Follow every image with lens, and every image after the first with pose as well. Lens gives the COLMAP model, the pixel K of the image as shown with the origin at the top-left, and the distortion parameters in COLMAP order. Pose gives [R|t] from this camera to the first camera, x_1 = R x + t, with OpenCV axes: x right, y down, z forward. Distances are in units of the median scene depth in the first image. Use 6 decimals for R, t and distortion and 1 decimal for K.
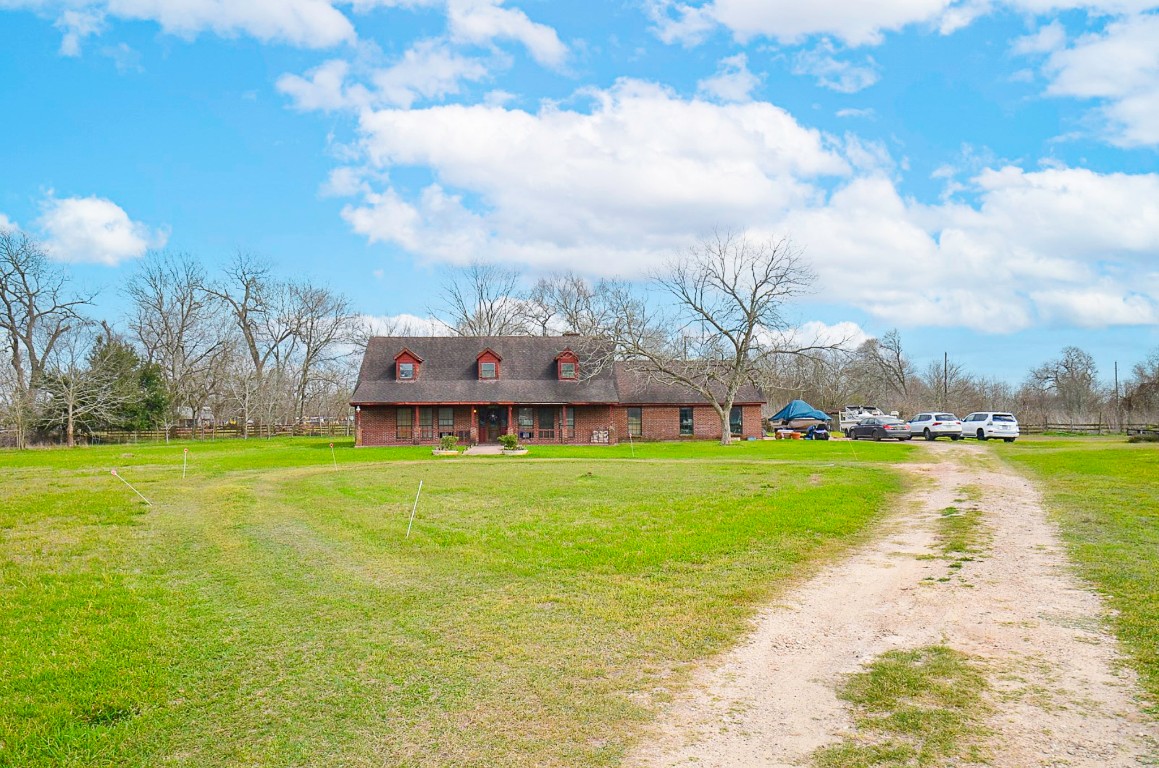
lens RADIAL K [[1886.6, 0, 579.5], [0, 1886.6, 384.0], [0, 0, 1]] dist [0.002690, -0.053188]
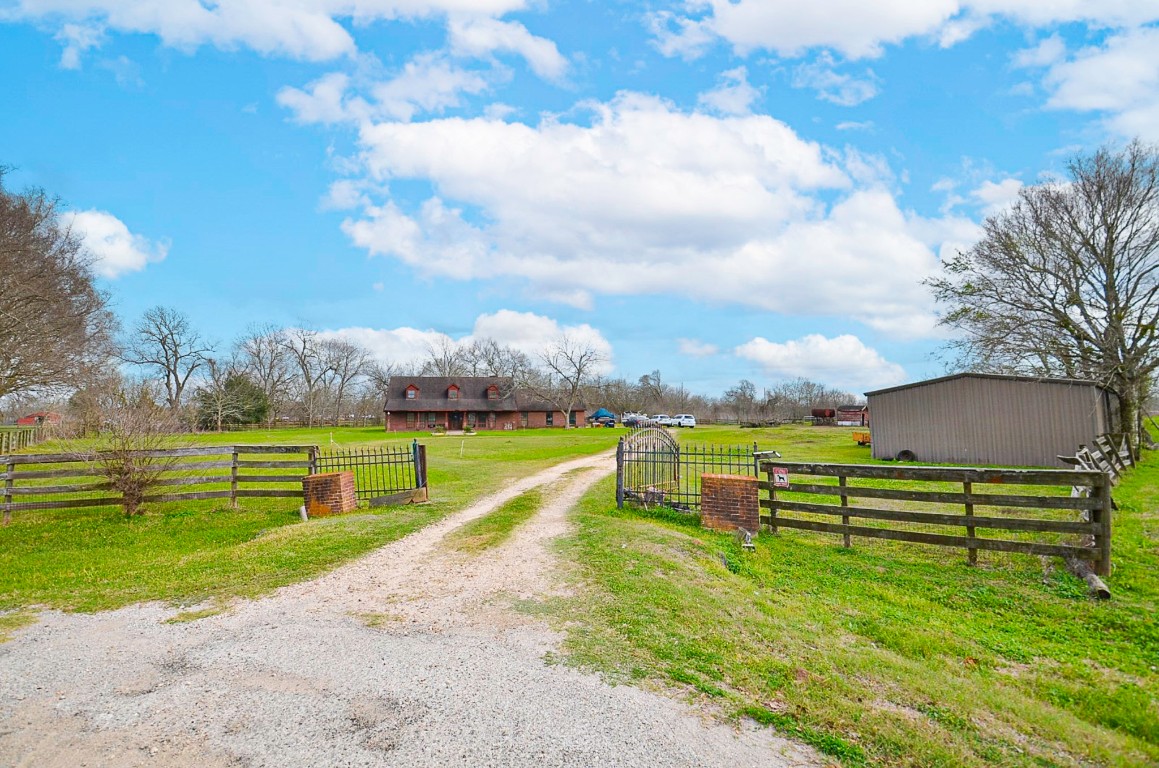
lens RADIAL K [[1888.4, 0, 579.5], [0, 1888.4, 384.0], [0, 0, 1]] dist [-0.004744, 0.049106]
pose [[1.000000, -0.000035, 0.000007, 0.086114], [0.000035, 0.999976, -0.006922, -0.003855], [-0.000007, 0.006922, 0.999976, -1.010455]]
